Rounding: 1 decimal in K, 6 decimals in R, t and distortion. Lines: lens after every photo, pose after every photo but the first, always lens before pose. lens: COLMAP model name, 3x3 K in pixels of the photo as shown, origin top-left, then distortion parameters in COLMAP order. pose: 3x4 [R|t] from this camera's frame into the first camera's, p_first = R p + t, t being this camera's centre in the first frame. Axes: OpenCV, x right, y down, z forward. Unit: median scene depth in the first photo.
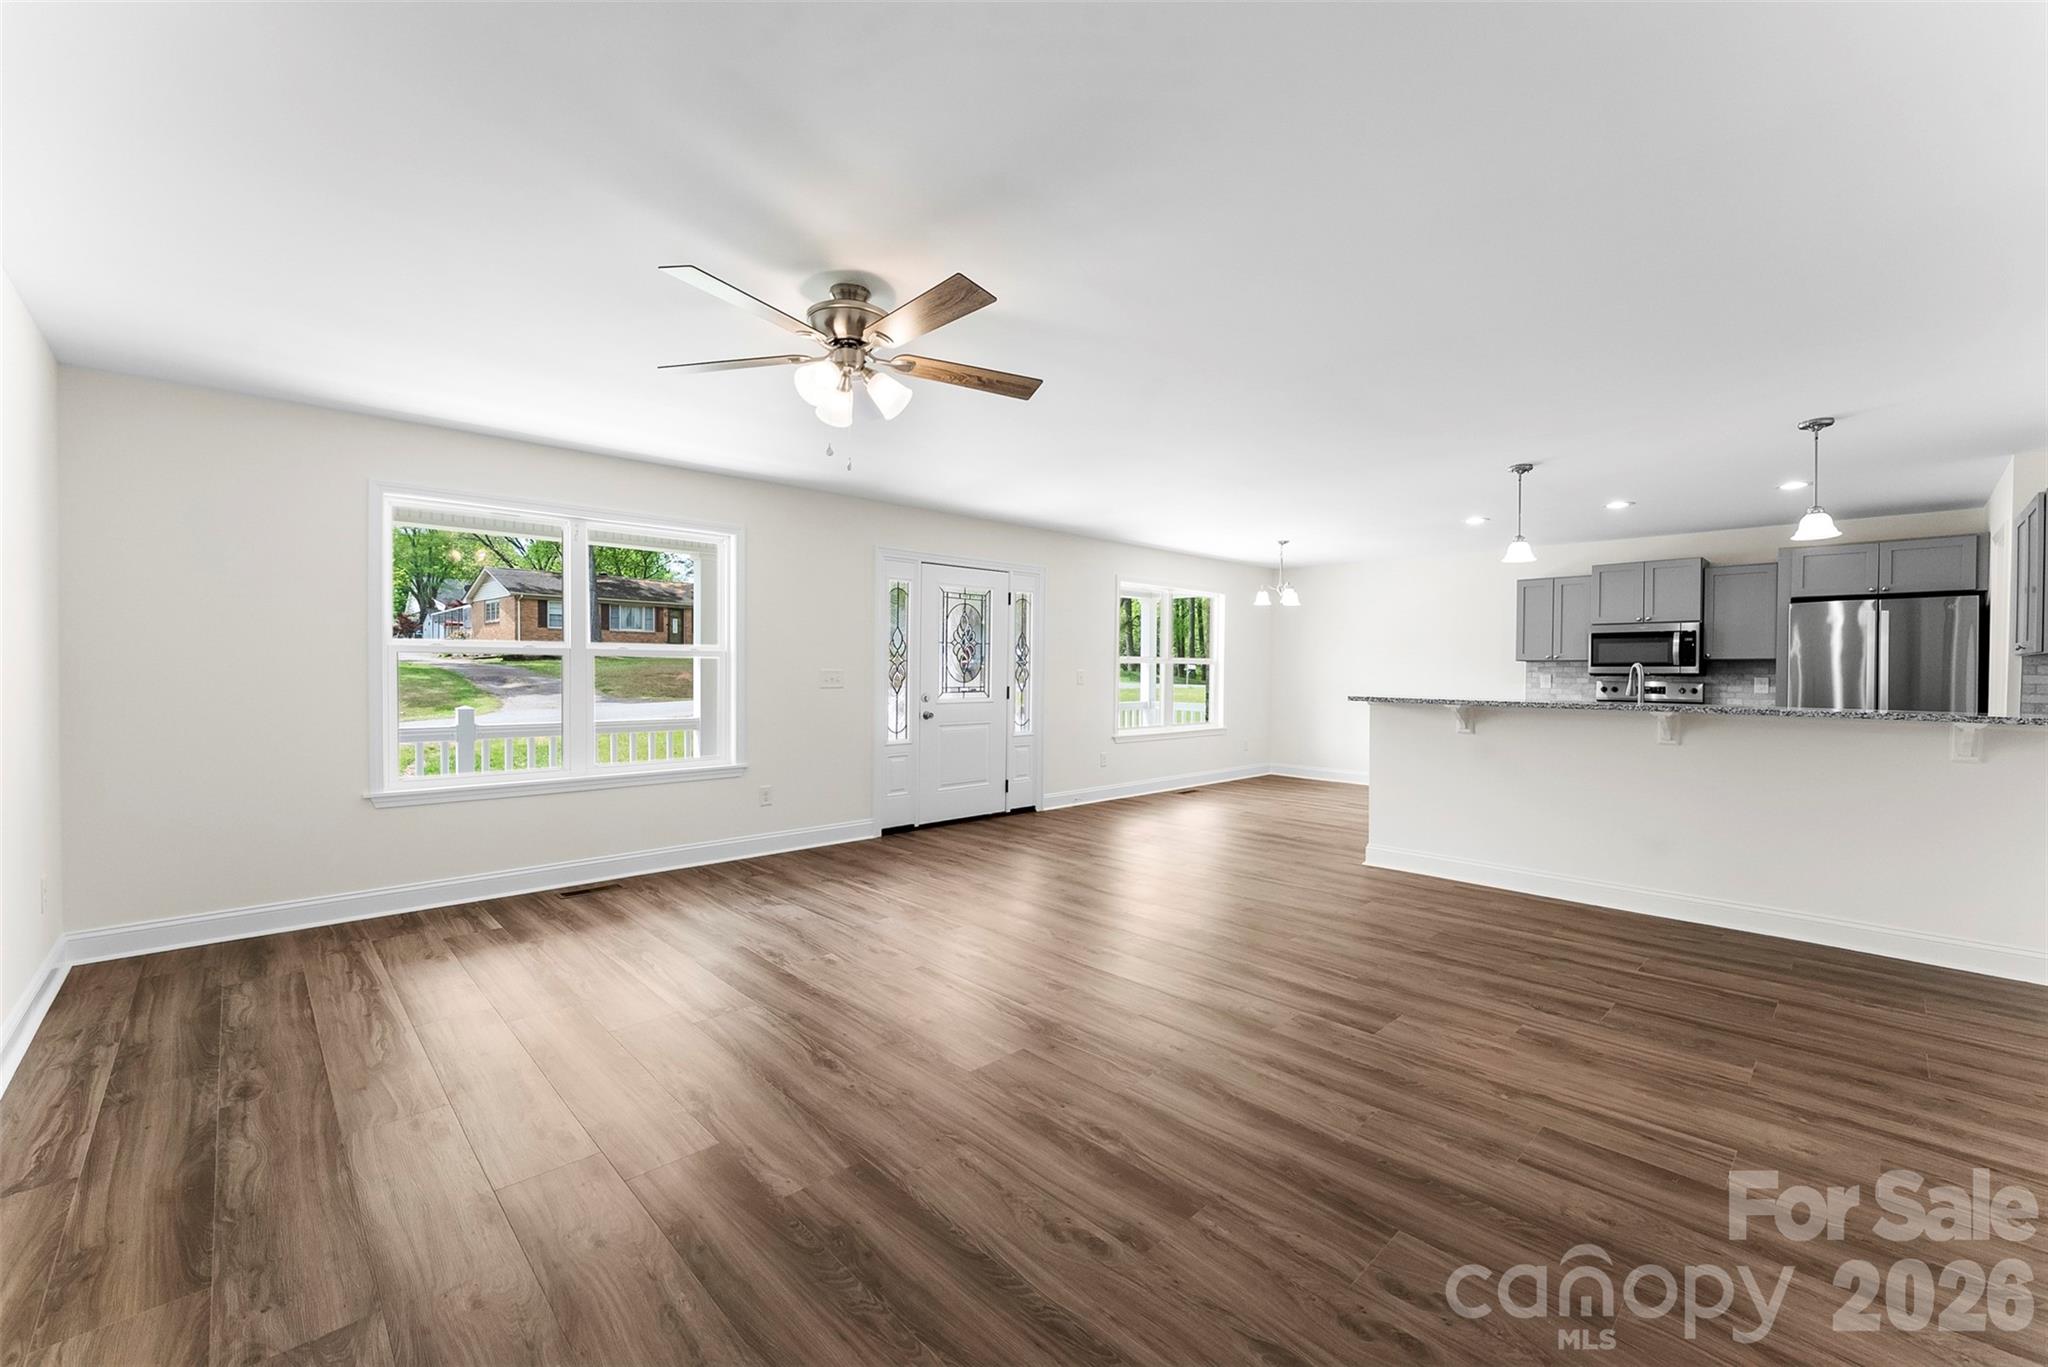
lens RADIAL K [[827.3, 0, 1024.0], [0, 827.3, 683.5], [0, 0, 1]] dist [0.001923, 0.000061]
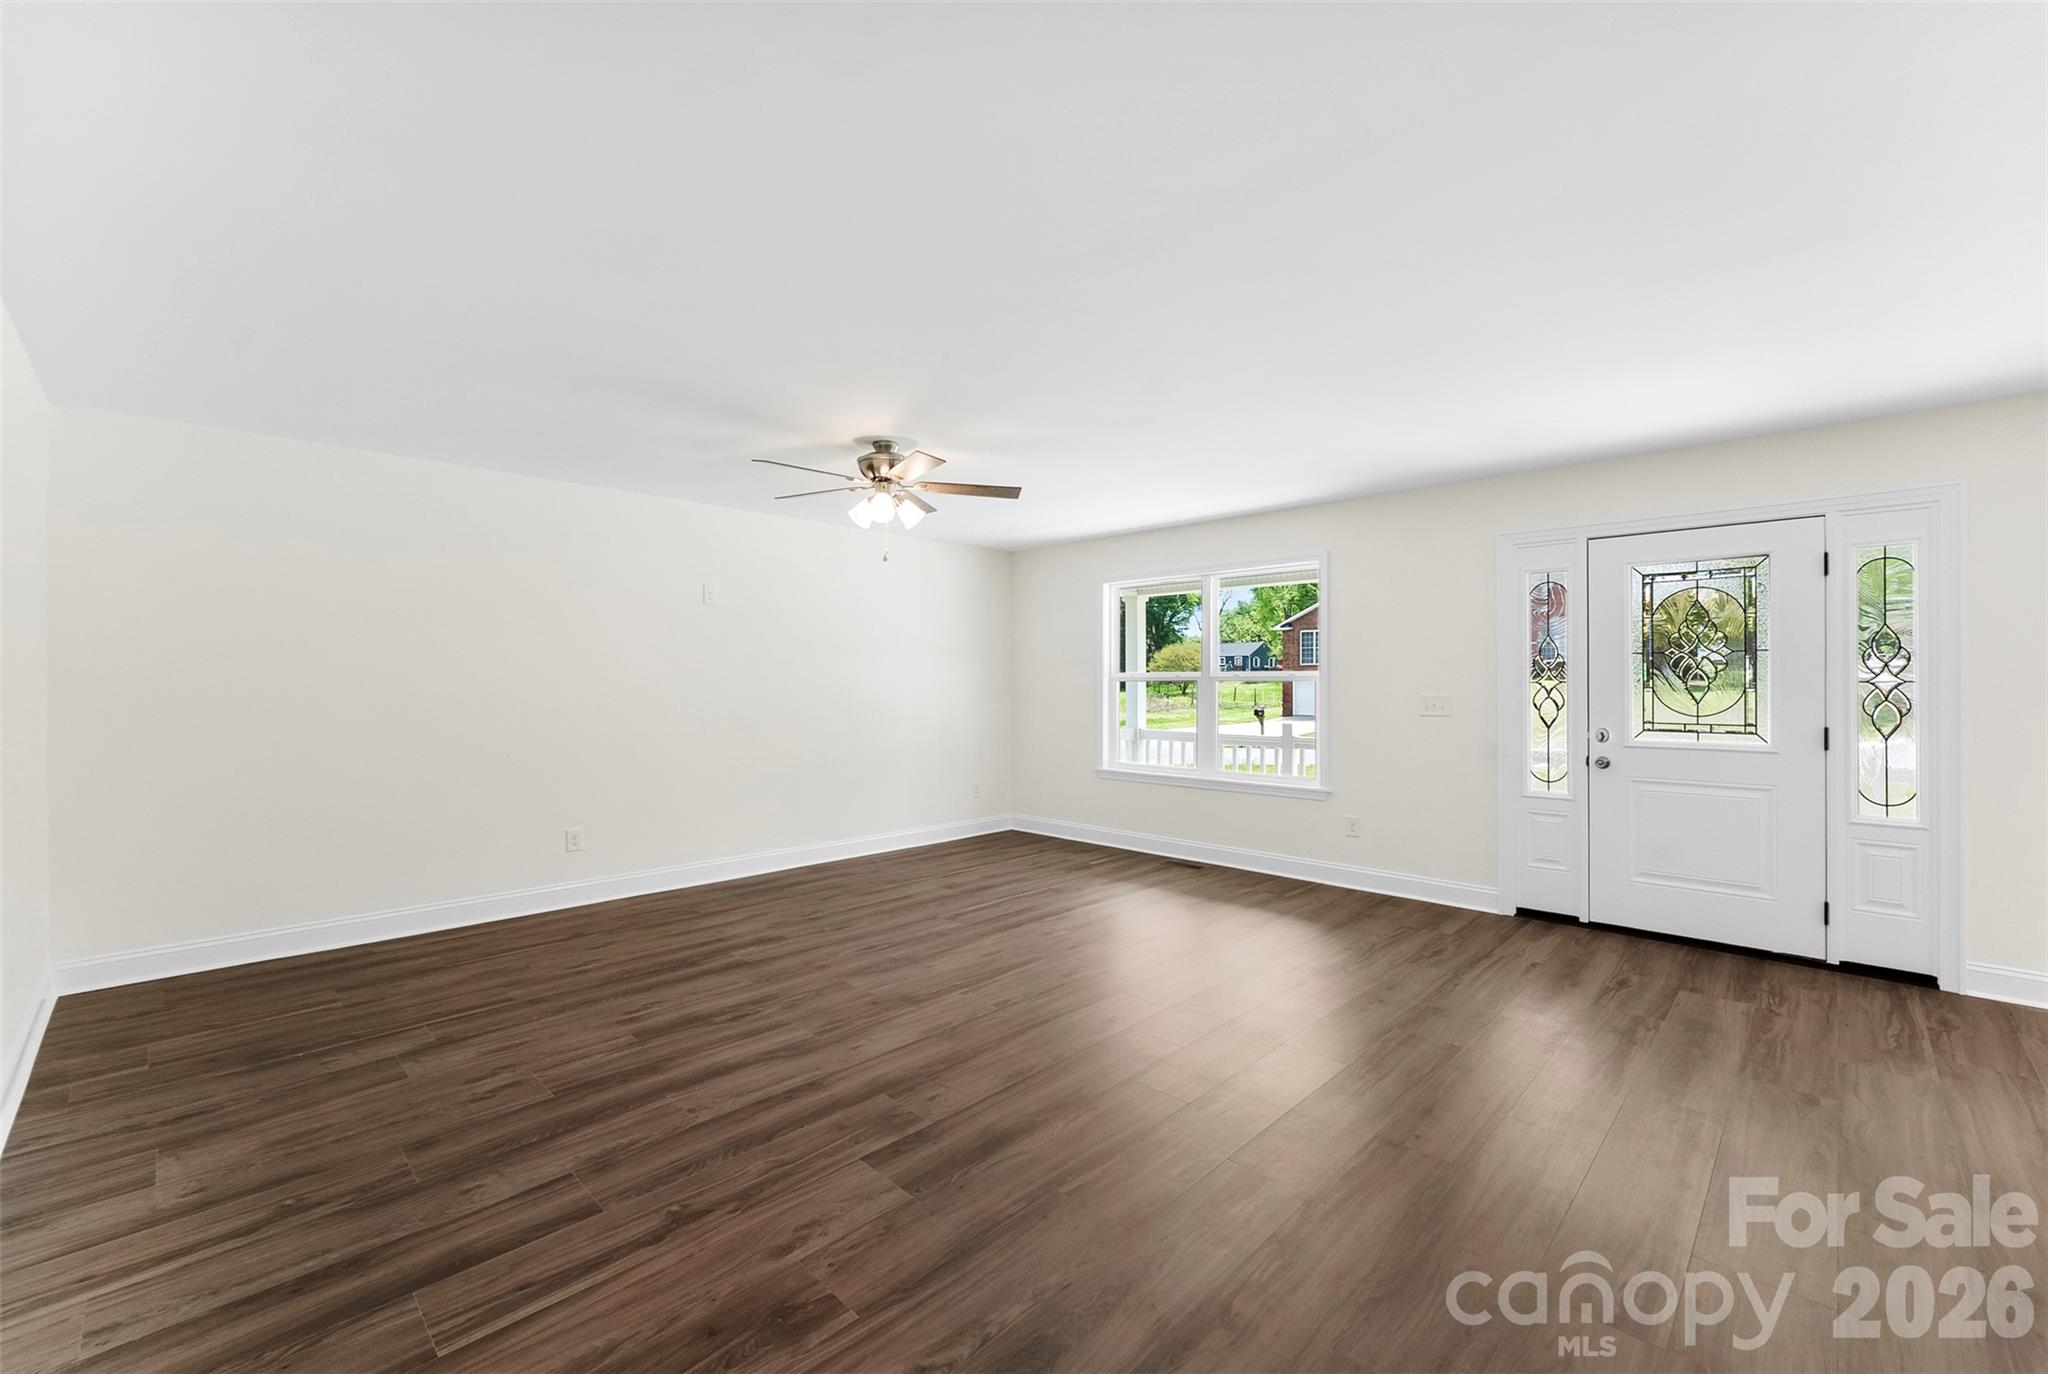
lens RADIAL K [[836.1, 0, 1023.4], [0, 836.1, 676.0], [0, 0, 1]] dist [0.000746, -0.000219]
pose [[0.033188, -0.017027, -0.999304, 0.975191], [-0.019245, 0.999659, -0.017672, -0.019213], [0.999264, 0.019818, 0.032849, 0.888188]]
